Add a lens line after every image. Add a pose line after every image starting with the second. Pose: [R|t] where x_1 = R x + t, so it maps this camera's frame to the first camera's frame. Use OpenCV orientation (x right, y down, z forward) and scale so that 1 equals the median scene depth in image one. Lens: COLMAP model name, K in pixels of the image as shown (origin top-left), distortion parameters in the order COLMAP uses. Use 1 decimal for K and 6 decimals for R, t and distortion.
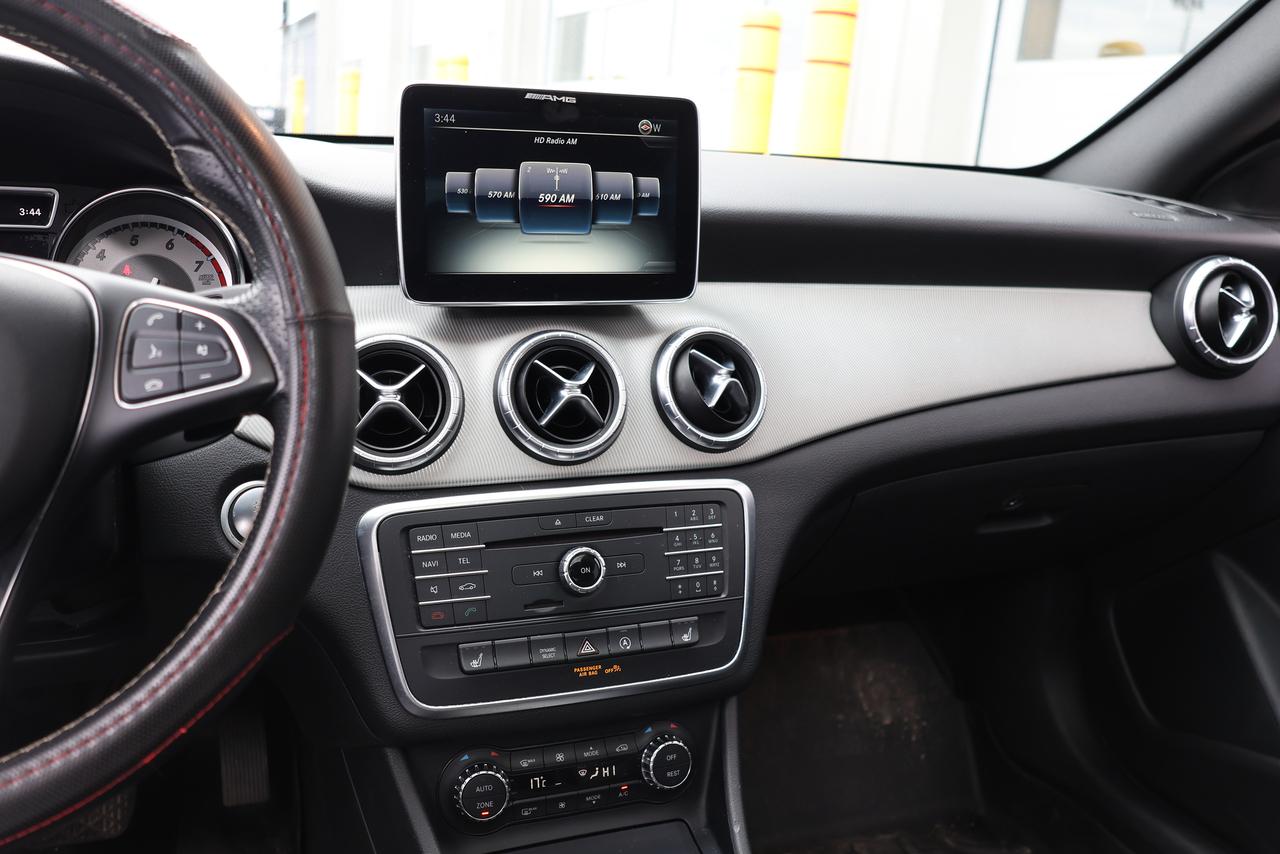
lens RADIAL K [[1150.3, 0, 626.7], [0, 1150.3, 417.4], [0, 0, 1]] dist [-0.005647, 0.040396]
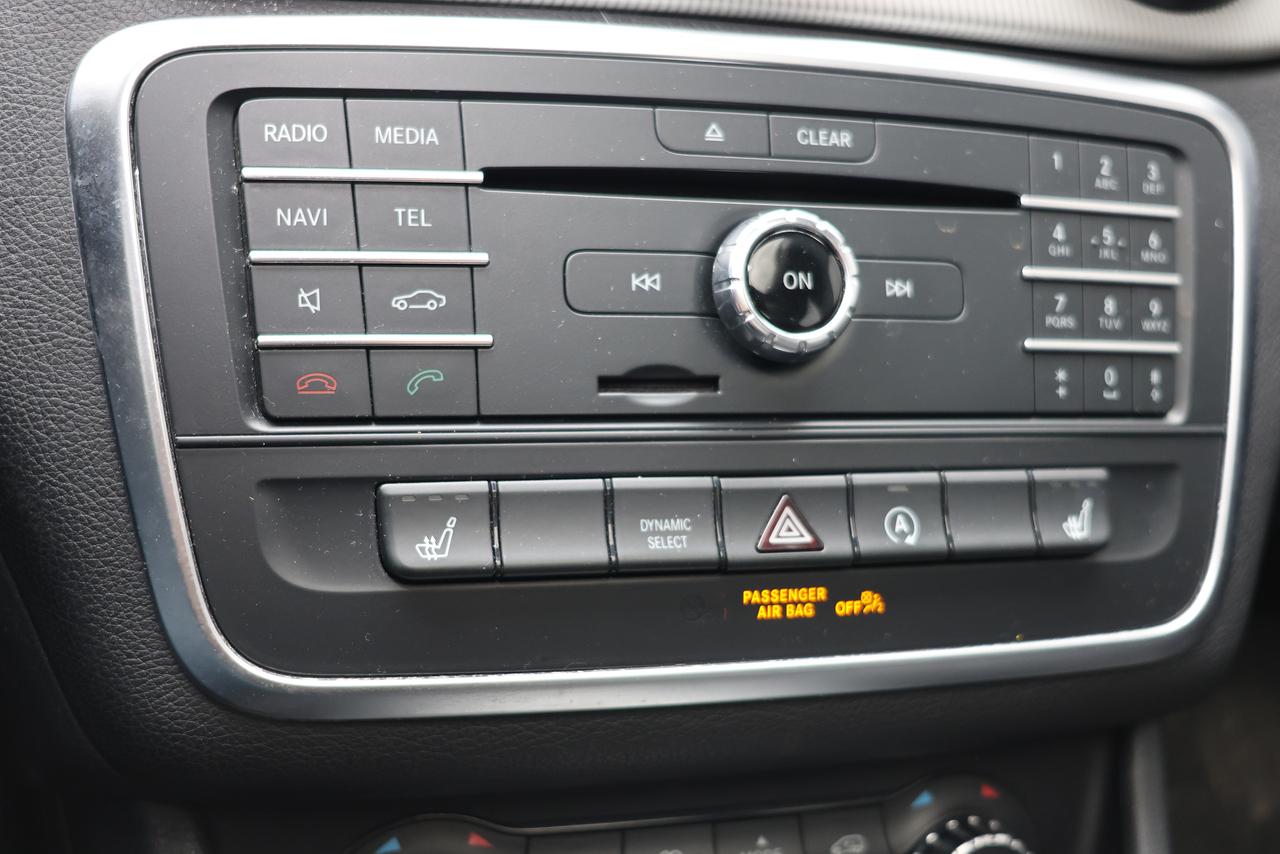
lens RADIAL K [[1550.1, 0, 619.5], [0, 1550.1, 411.1], [0, 0, 1]] dist [-0.011942, 0.000000]
pose [[0.997865, 0.054320, -0.036272, -0.064497], [-0.053464, 0.998277, 0.024172, 0.154657], [0.037523, -0.022181, 0.999050, 0.554020]]
